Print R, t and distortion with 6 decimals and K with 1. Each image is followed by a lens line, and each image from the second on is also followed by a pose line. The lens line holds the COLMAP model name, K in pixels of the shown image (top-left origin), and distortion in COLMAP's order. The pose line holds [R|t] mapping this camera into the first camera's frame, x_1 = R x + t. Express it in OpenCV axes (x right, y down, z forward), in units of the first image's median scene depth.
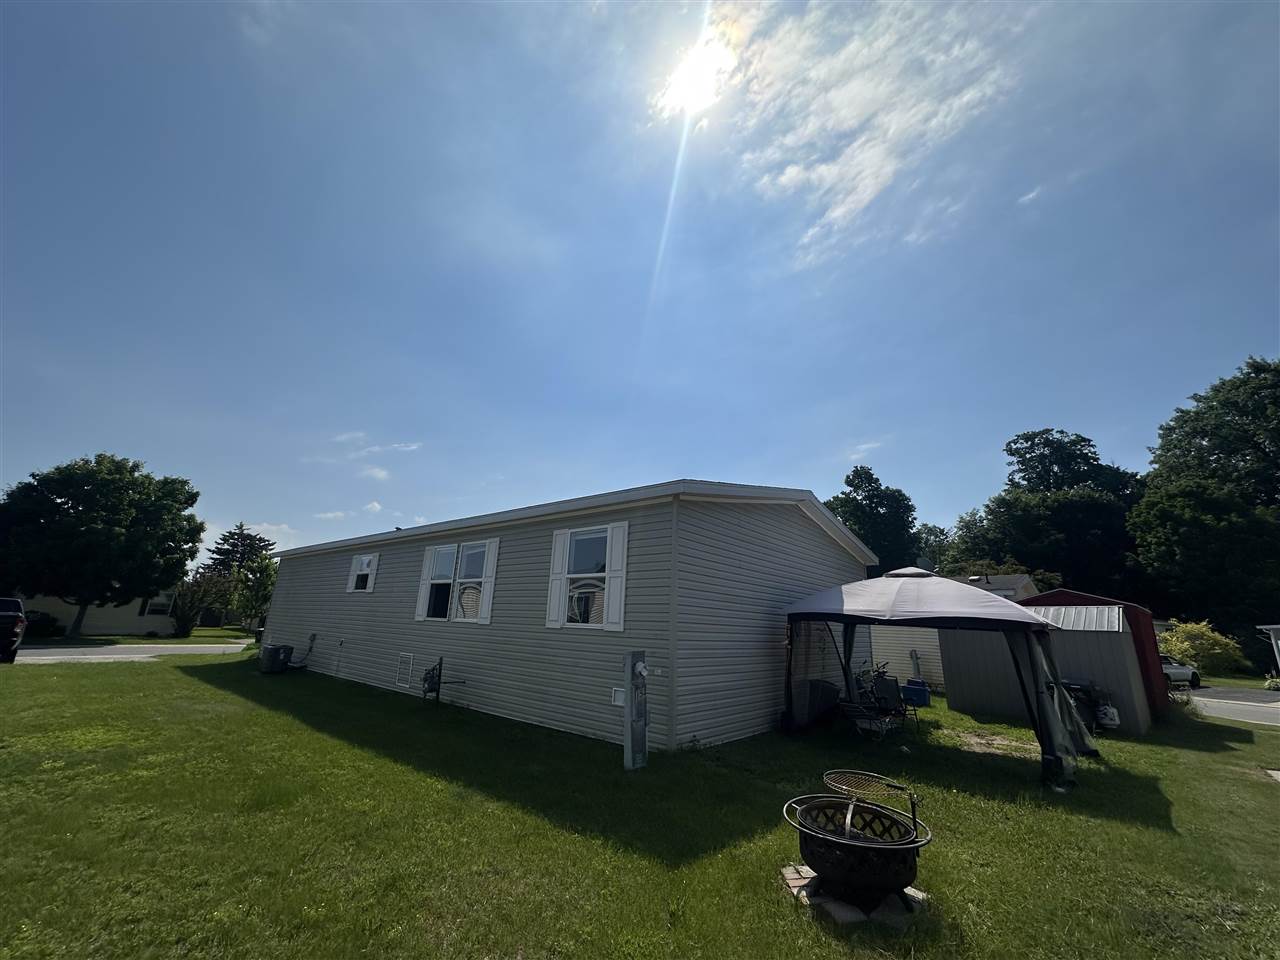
lens RADIAL K [[529.8, 0, 596.4], [0, 529.8, 495.2], [0, 0, 1]] dist [0.015223, 0.000046]
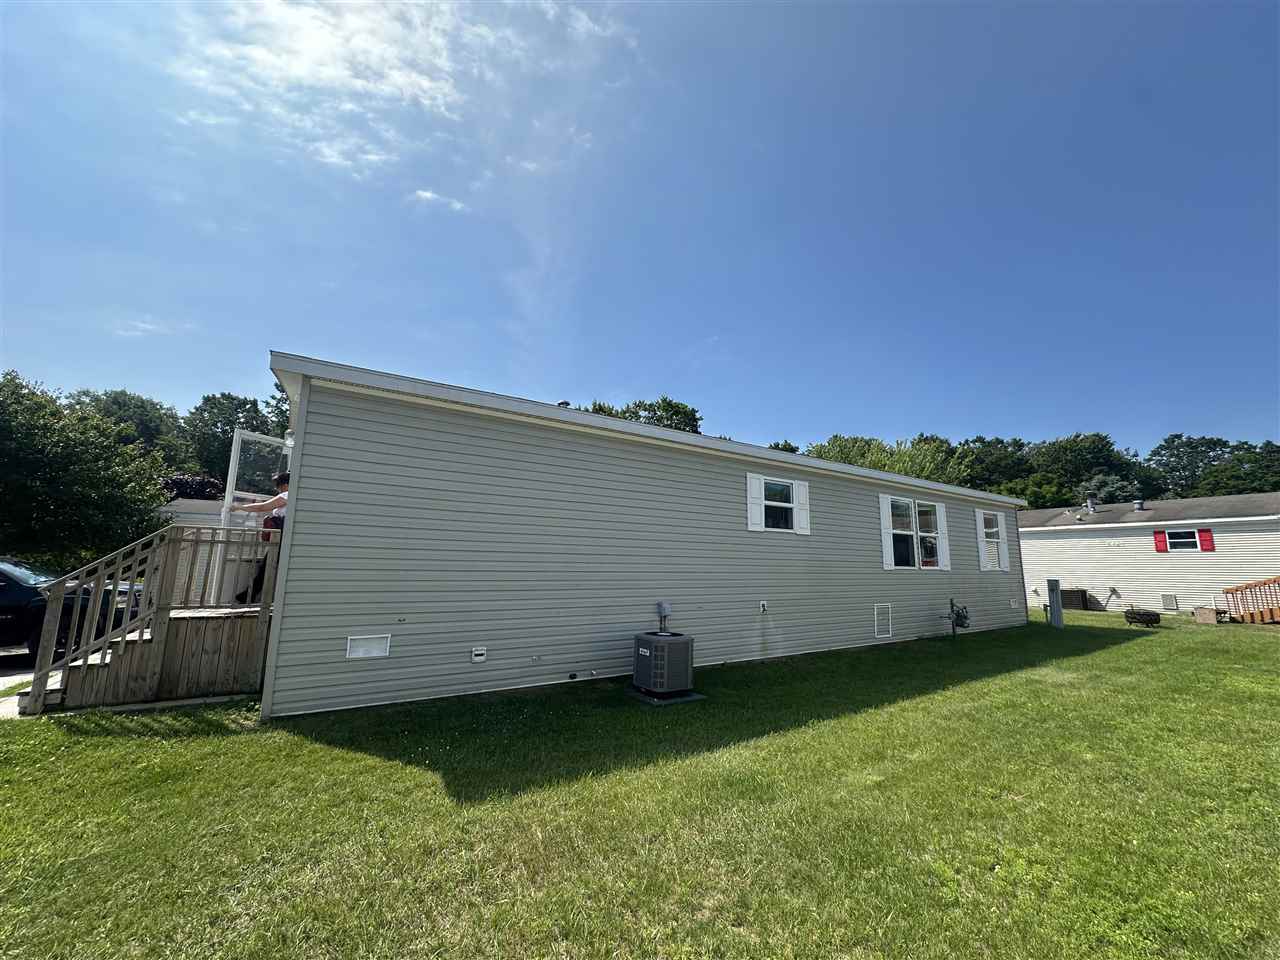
lens RADIAL K [[502.5, 0, 640.0], [0, 502.5, 480.0], [0, 0, 1]] dist [-0.000949, 0.000076]
pose [[0.243558, 0.111667, 0.963437, -0.189774], [-0.238711, 0.969695, -0.052046, 0.032182], [-0.940051, -0.217306, 0.262833, 0.169194]]
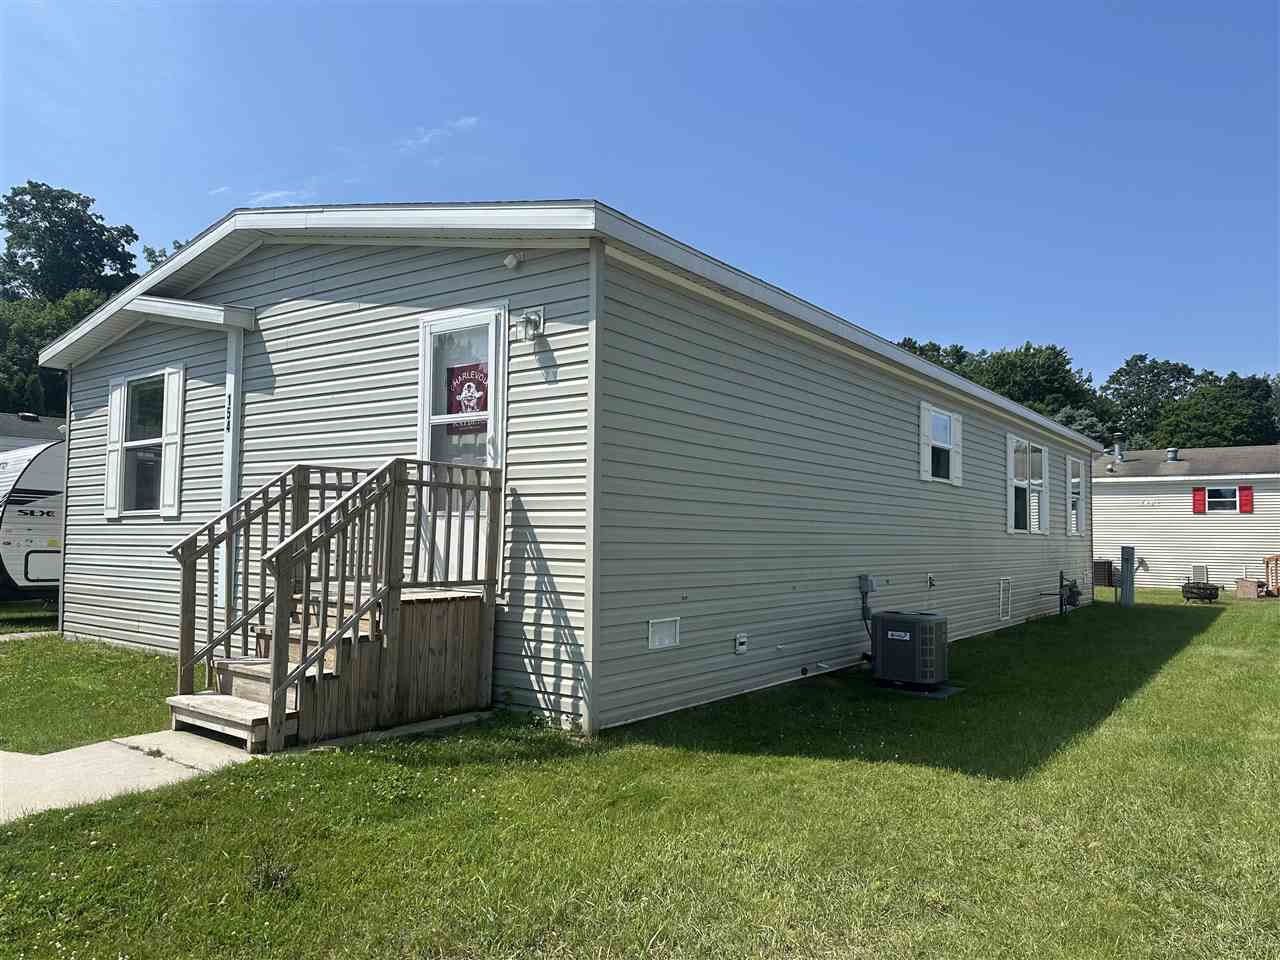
lens RADIAL K [[890.0, 0, 640.0], [0, 890.0, 480.0], [0, 0, 1]] dist [0.098068, -0.120369]
pose [[-0.103825, 0.004300, 0.994586, -0.214820], [-0.264397, 0.963891, -0.031768, 0.047081], [-0.958809, -0.266263, -0.098939, 0.226947]]
